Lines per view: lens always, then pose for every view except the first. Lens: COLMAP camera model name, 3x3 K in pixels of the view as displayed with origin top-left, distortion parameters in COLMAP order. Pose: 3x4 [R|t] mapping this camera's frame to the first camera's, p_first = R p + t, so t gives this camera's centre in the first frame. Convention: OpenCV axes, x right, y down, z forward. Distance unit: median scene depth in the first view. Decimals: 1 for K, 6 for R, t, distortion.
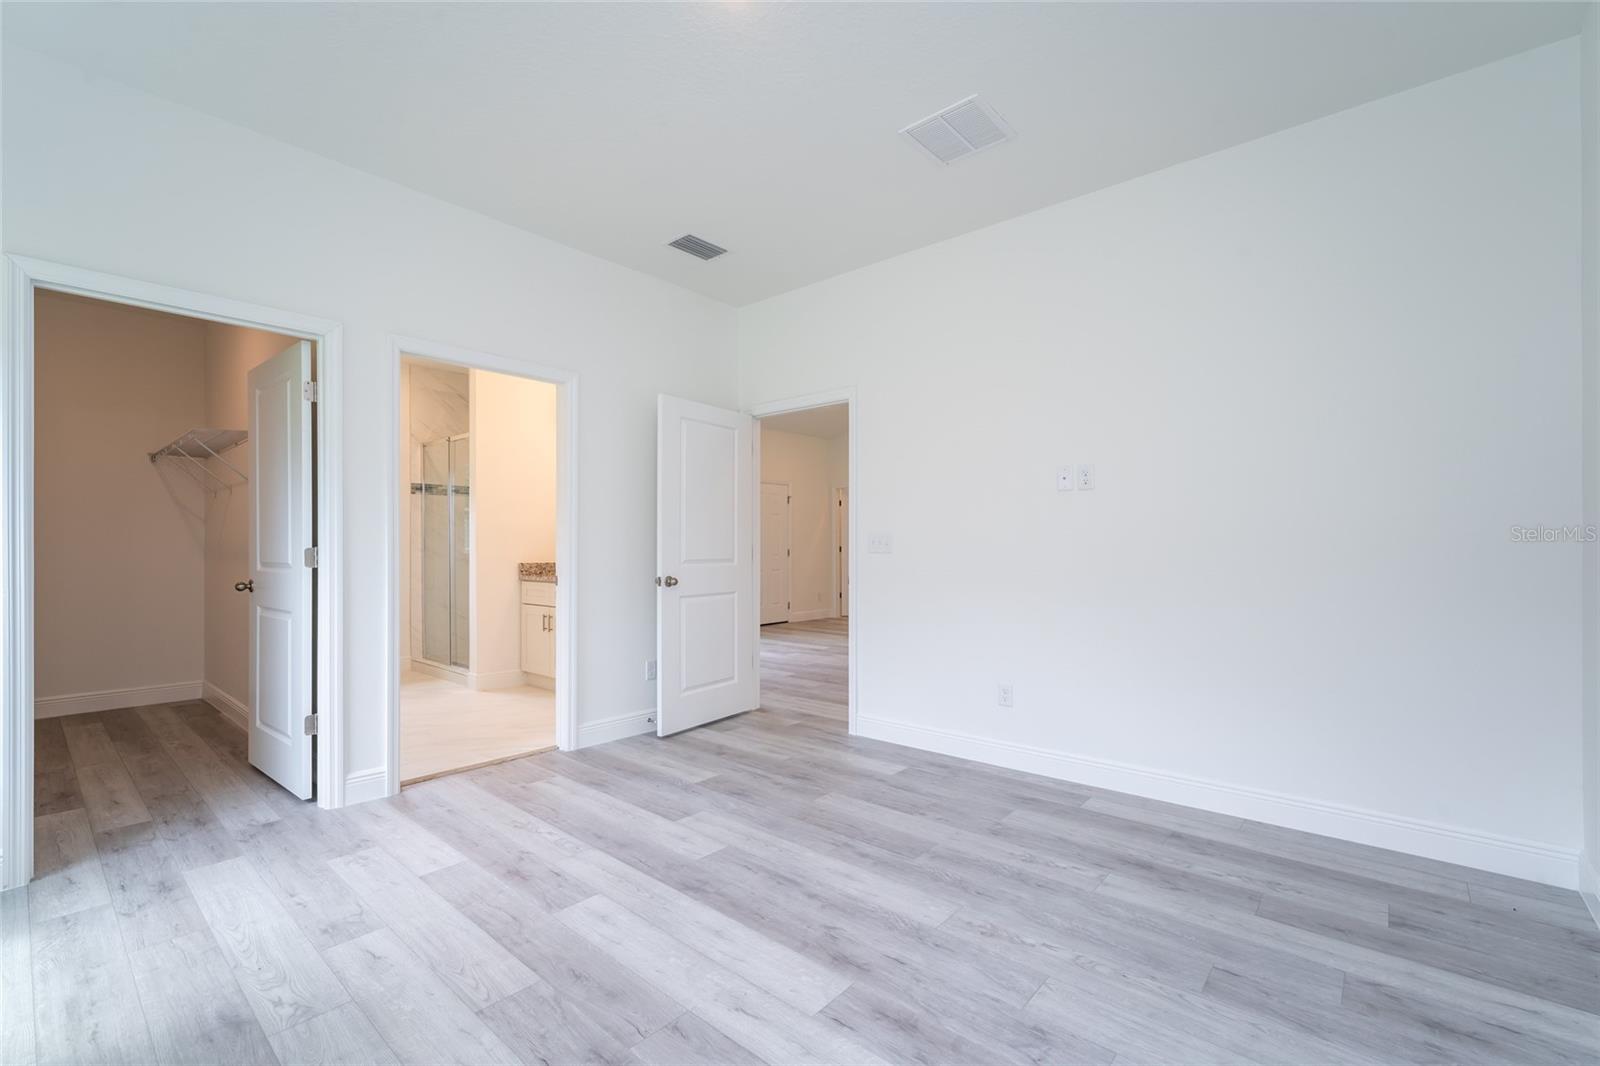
lens RADIAL K [[682.0, 0, 800.0], [0, 682.0, 533.0], [0, 0, 1]] dist [0.035494, 0.000107]
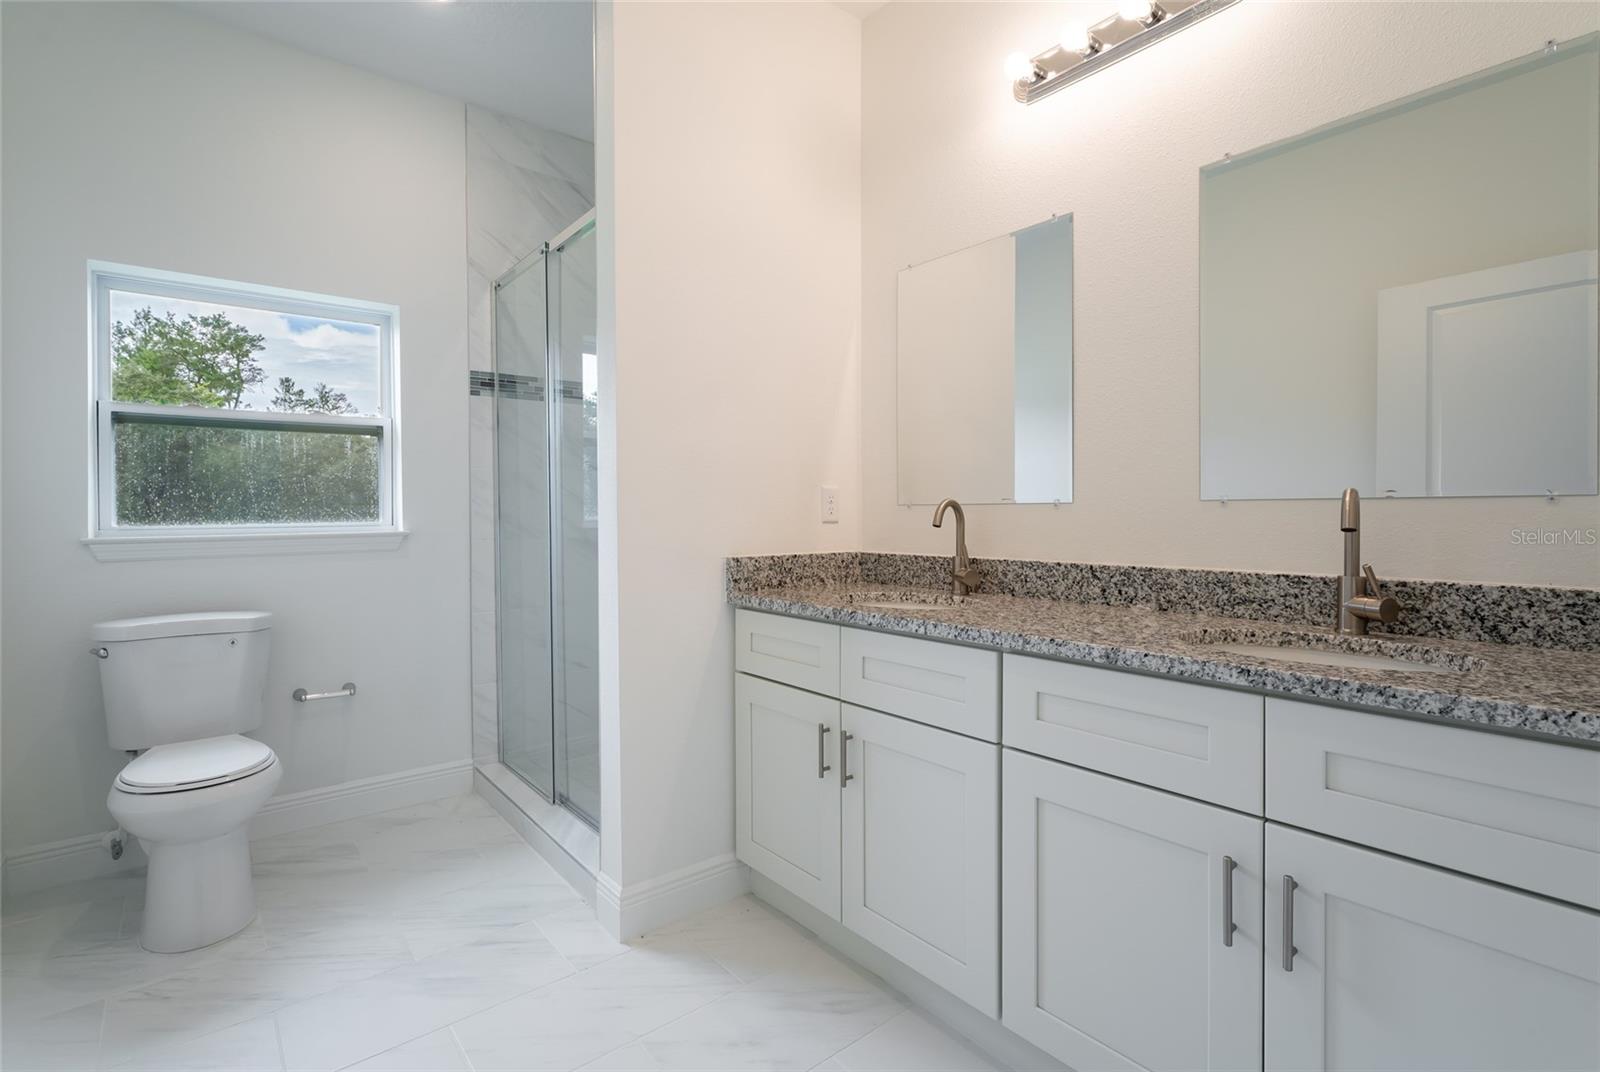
lens RADIAL K [[682.0, 0, 800.0], [0, 682.0, 536.0], [0, 0, 1]] dist [0.035494, 0.000107]
pose [[0.990201, 0.011775, -0.139149, -0.393802], [-0.007220, 0.999423, 0.033198, 0.025364], [0.139459, -0.031868, 0.989715, 0.796930]]
